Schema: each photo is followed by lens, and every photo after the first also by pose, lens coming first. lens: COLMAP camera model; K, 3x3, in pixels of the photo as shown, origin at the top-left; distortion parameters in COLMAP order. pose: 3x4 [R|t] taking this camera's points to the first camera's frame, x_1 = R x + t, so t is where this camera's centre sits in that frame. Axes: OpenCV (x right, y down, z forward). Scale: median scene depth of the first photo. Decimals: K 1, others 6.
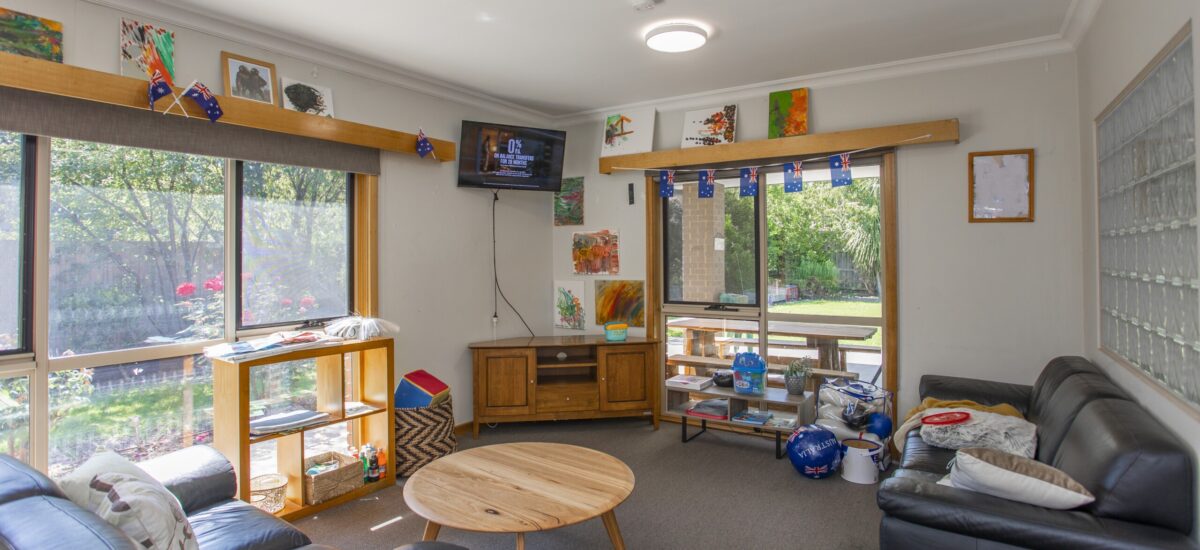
lens RADIAL K [[601.1, 0, 587.0], [0, 601.1, 237.5], [0, 0, 1]] dist [-0.055082, 0.000813]
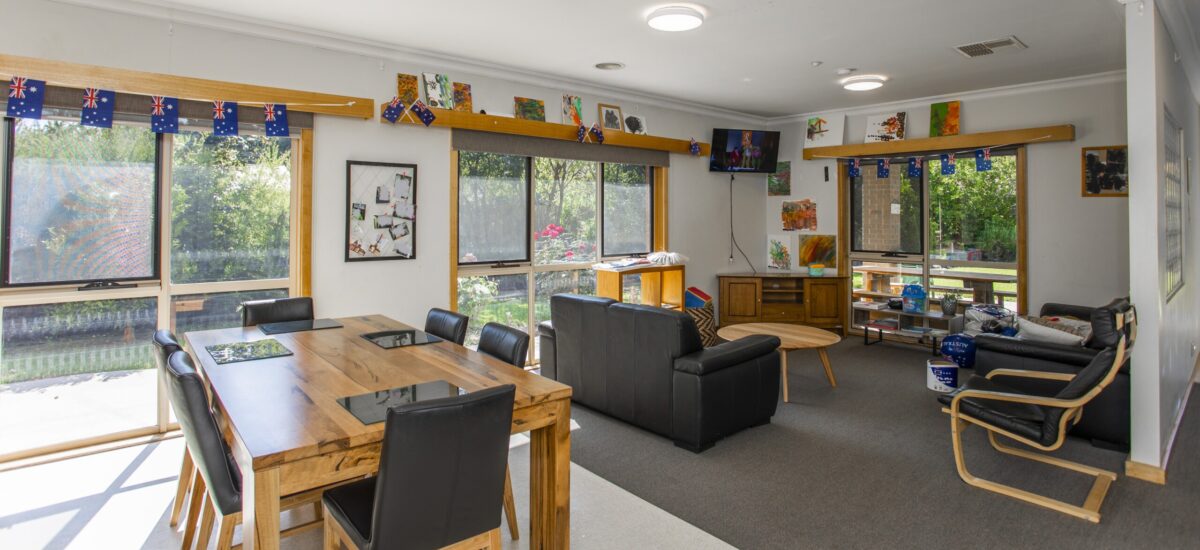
lens RADIAL K [[577.0, 0, 606.6], [0, 577.0, 199.5], [0, 0, 1]] dist [-0.047435, 0.000781]
pose [[0.967112, 0.003379, -0.254330, -0.092469], [-0.003176, 0.999994, 0.001206, -0.013687], [0.254333, -0.000359, 0.967117, -0.480527]]
